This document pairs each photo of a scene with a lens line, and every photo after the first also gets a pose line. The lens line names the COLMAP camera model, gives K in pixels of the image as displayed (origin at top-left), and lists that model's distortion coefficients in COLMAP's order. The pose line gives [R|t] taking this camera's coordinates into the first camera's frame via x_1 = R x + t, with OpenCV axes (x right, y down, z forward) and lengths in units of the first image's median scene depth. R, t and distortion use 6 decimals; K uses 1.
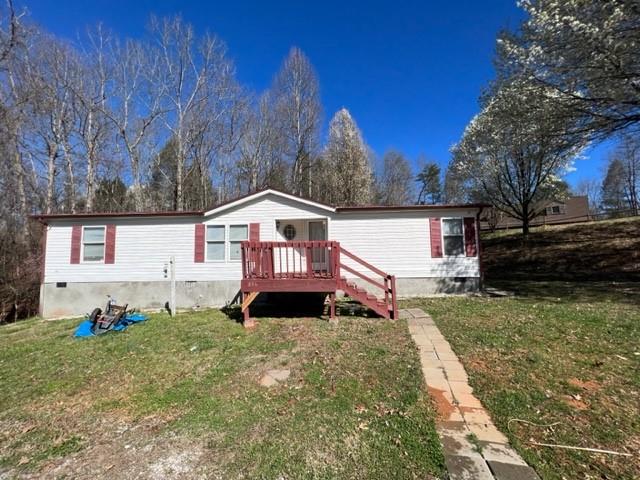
lens RADIAL K [[258.6, 0, 320.0], [0, 258.6, 240.0], [0, 0, 1]] dist [0.000834, 0.000160]
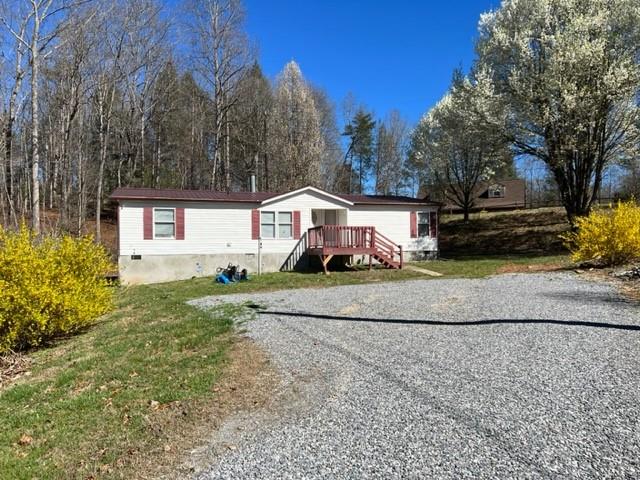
lens RADIAL K [[487.7, 0, 320.0], [0, 487.7, 240.0], [0, 0, 1]] dist [0.204035, -0.085256]
pose [[0.929478, 0.010657, 0.368723, -1.088831], [-0.030085, 0.998443, 0.046980, -0.036978], [-0.367648, -0.054760, 0.928351, -1.433370]]
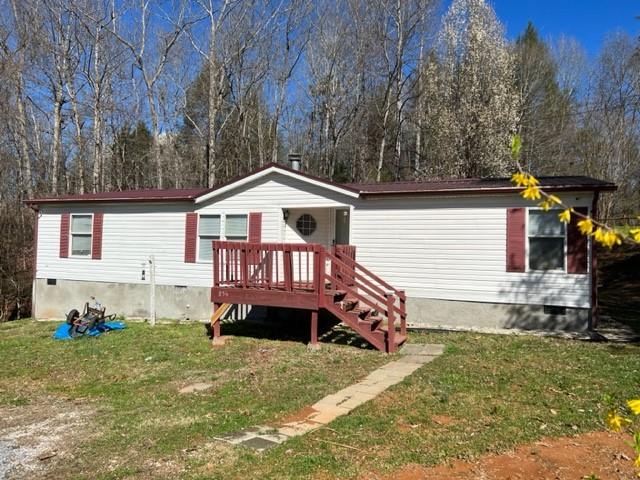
lens RADIAL K [[482.9, 0, 320.0], [0, 482.9, 240.0], [0, 0, 1]] dist [0.072195, -0.082664]
pose [[0.946962, 0.028975, -0.320038, 0.369616], [-0.015712, 0.998910, 0.043945, -0.051675], [0.320962, -0.036586, 0.946385, -0.252413]]
